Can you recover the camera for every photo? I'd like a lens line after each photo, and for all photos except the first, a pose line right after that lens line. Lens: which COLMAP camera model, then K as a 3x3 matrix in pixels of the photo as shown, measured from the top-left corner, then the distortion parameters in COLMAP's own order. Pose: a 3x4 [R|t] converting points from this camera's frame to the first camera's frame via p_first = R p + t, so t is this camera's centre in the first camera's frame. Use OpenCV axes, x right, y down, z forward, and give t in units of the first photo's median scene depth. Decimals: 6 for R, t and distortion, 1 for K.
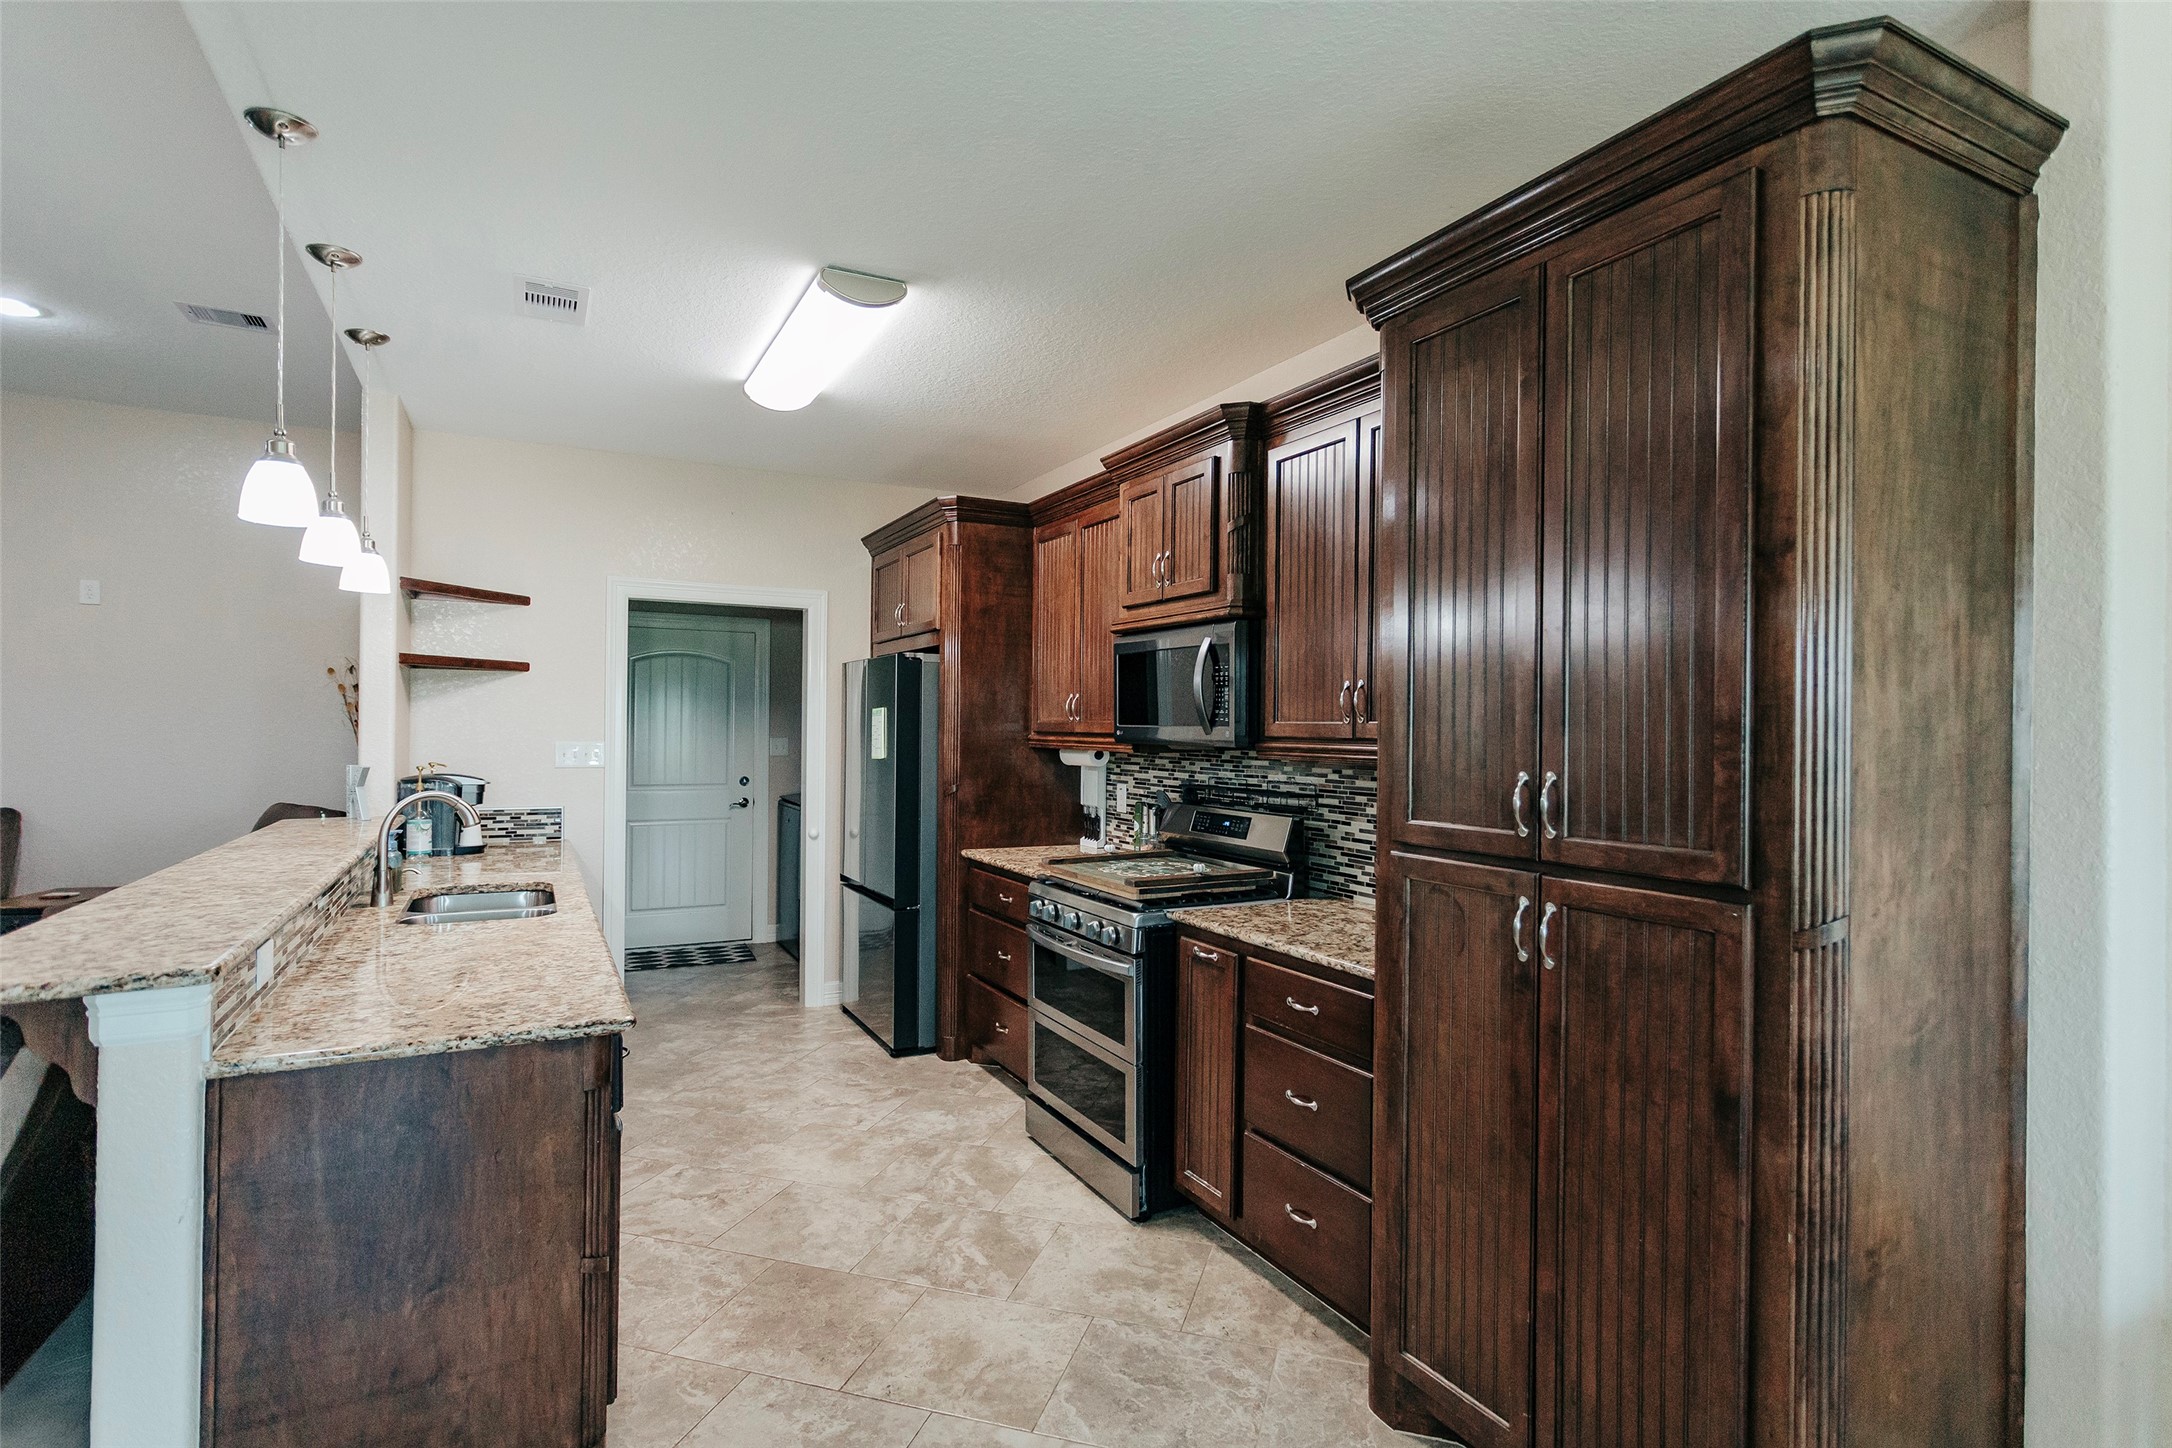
lens RADIAL K [[1082.2, 0, 1086.0], [0, 1082.2, 724.0], [0, 0, 1]] dist [0.002104, 0.000549]
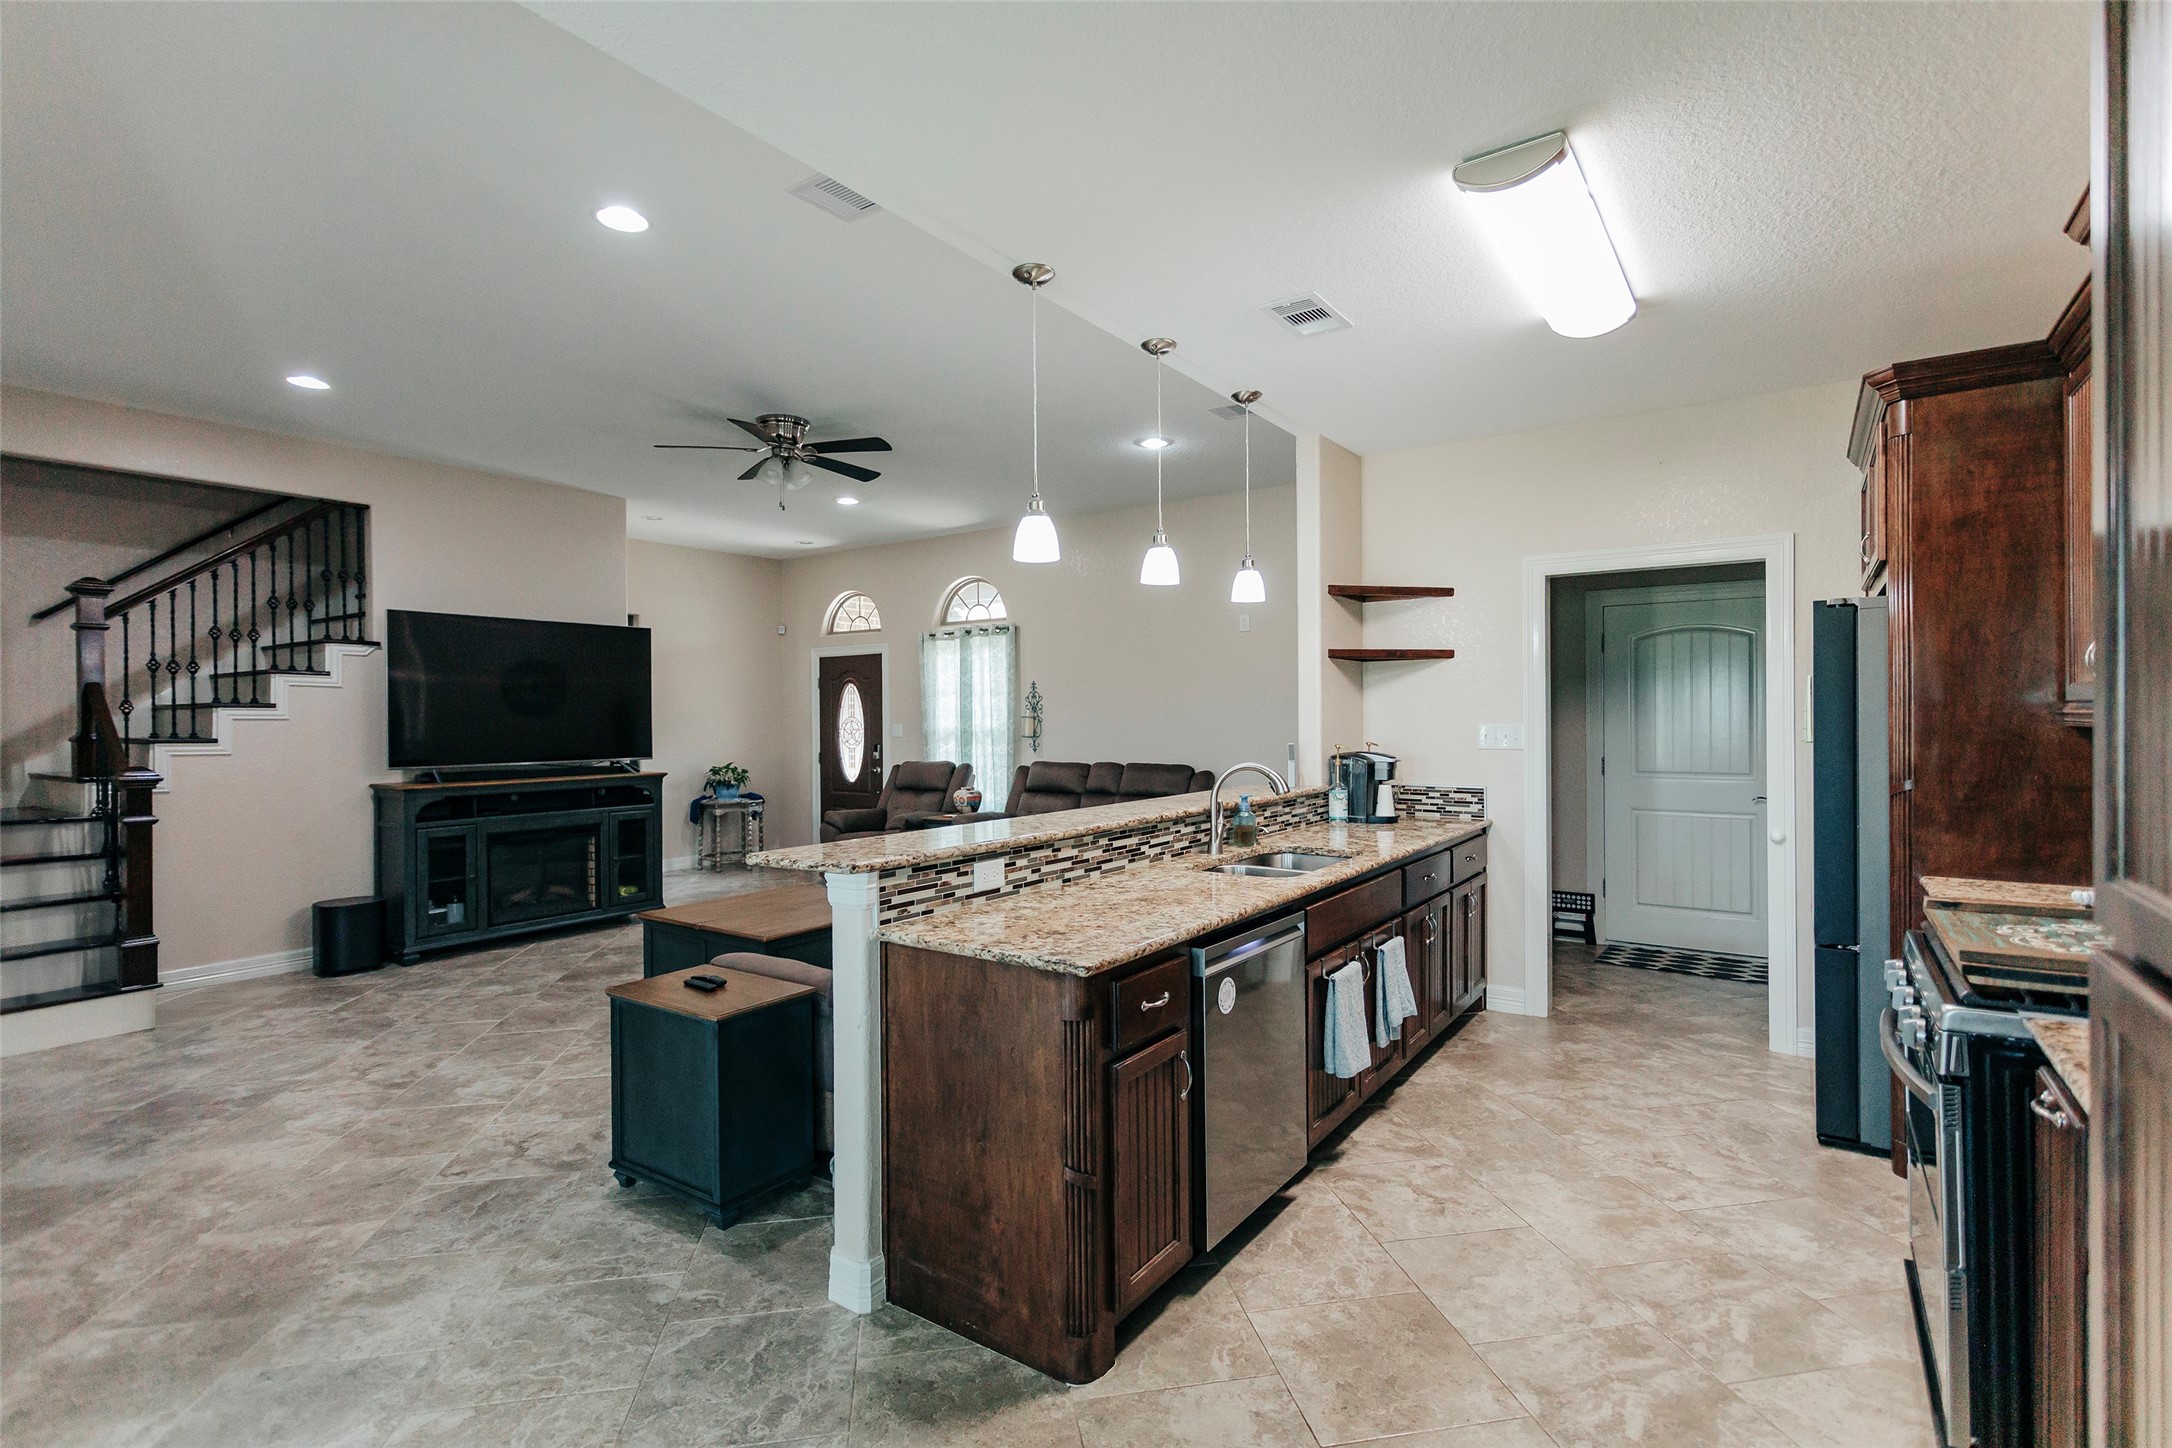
lens RADIAL K [[1010.7, 0, 1077.7], [0, 1010.7, 718.2], [0, 0, 1]] dist [-0.001222, 0.000252]
pose [[0.451034, -0.012460, -0.892420, 0.238820], [0.014240, 0.999876, -0.006764, 0.014109], [0.892393, -0.009657, 0.451155, 0.258648]]
